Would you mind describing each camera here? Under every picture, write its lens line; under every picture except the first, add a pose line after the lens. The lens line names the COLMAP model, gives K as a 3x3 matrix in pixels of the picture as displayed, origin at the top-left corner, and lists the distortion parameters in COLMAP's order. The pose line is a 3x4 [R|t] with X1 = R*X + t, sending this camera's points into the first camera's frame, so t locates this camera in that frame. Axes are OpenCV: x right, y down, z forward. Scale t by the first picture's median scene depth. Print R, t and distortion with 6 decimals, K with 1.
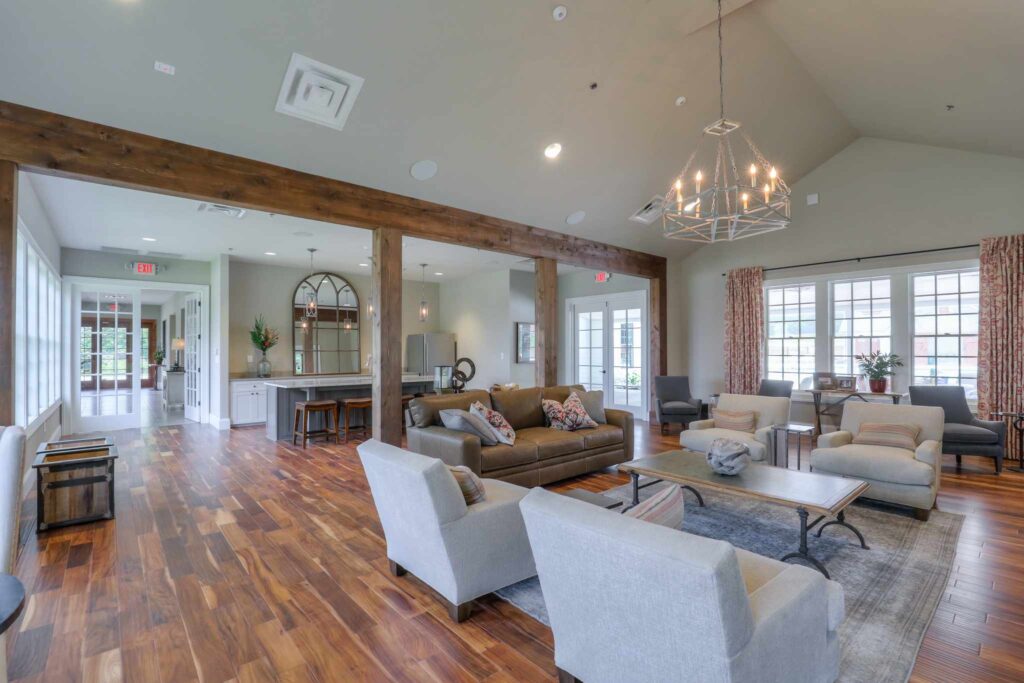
lens RADIAL K [[471.2, 0, 509.6], [0, 471.2, 345.9], [0, 0, 1]] dist [-0.018367, -0.000091]
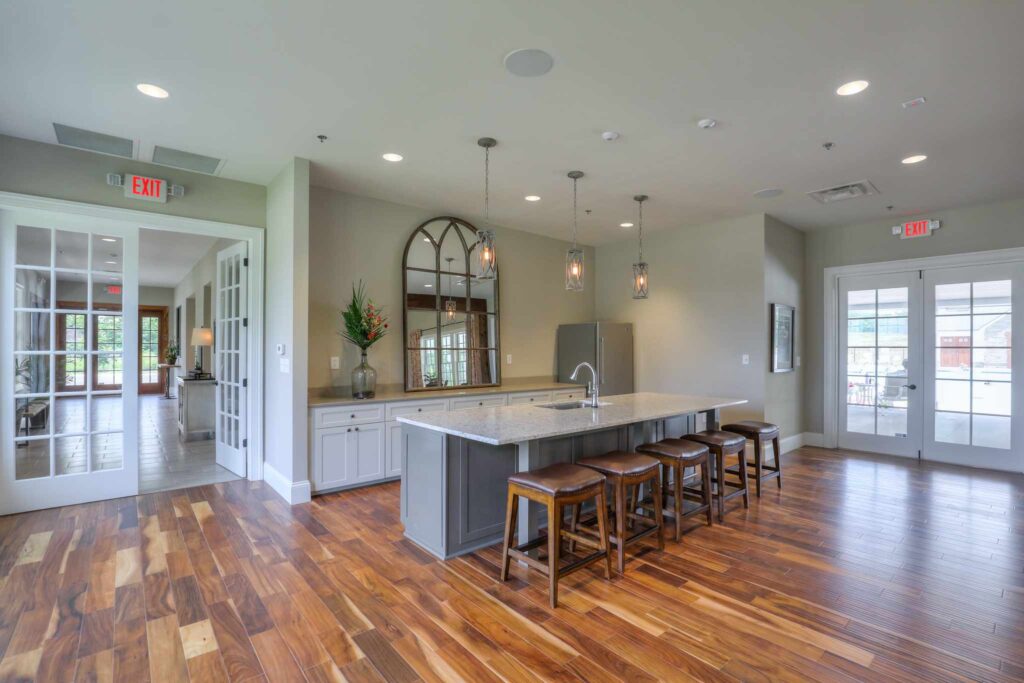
lens RADIAL K [[471.2, 0, 514.7], [0, 471.2, 345.8], [0, 0, 1]] dist [-0.018367, -0.000091]
pose [[0.999925, 0.006950, -0.010123, -0.329698], [-0.006902, 0.999965, 0.004770, 0.003189], [0.010156, -0.004700, 0.999937, 0.436459]]
